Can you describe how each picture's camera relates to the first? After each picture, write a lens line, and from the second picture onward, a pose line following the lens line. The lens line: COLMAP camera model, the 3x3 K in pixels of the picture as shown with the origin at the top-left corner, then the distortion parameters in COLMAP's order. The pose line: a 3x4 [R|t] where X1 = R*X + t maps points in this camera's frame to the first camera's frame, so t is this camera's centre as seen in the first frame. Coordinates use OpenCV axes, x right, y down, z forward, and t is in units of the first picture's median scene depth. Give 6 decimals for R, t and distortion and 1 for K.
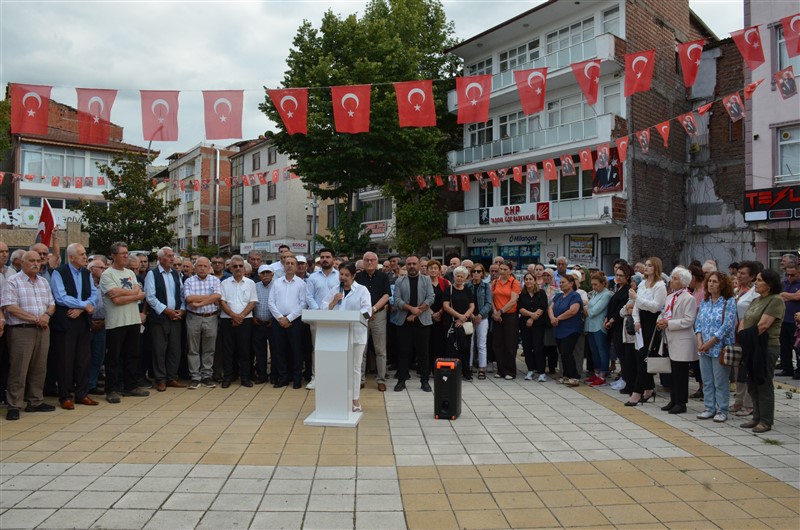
lens RADIAL K [[625.6, 0, 400.7], [0, 625.6, 270.1], [0, 0, 1]] dist [-0.144197, 0.101033]
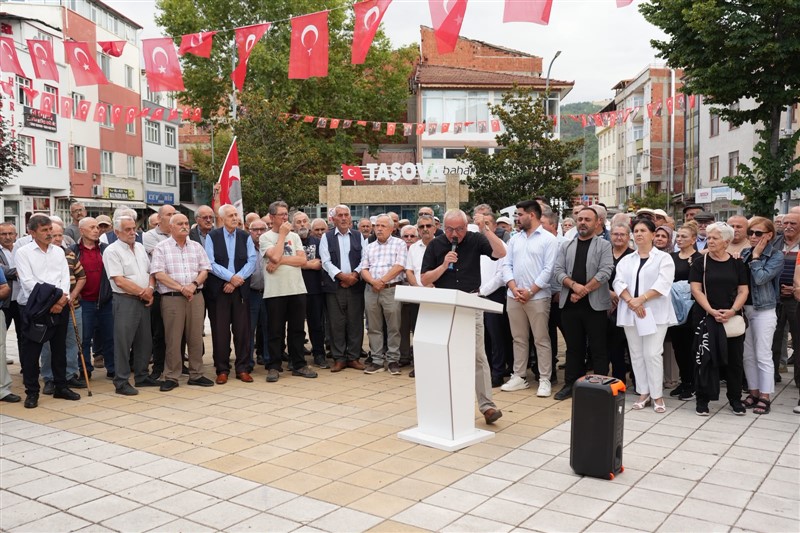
lens RADIAL K [[760.7, 0, 398.5], [0, 760.7, 256.6], [0, 0, 1]] dist [0.001187, 0.000000]
pose [[0.781631, 0.014862, -0.623564, 0.089799], [0.011666, 0.999193, 0.038438, -0.001492], [0.623632, -0.037319, 0.780827, 0.060775]]
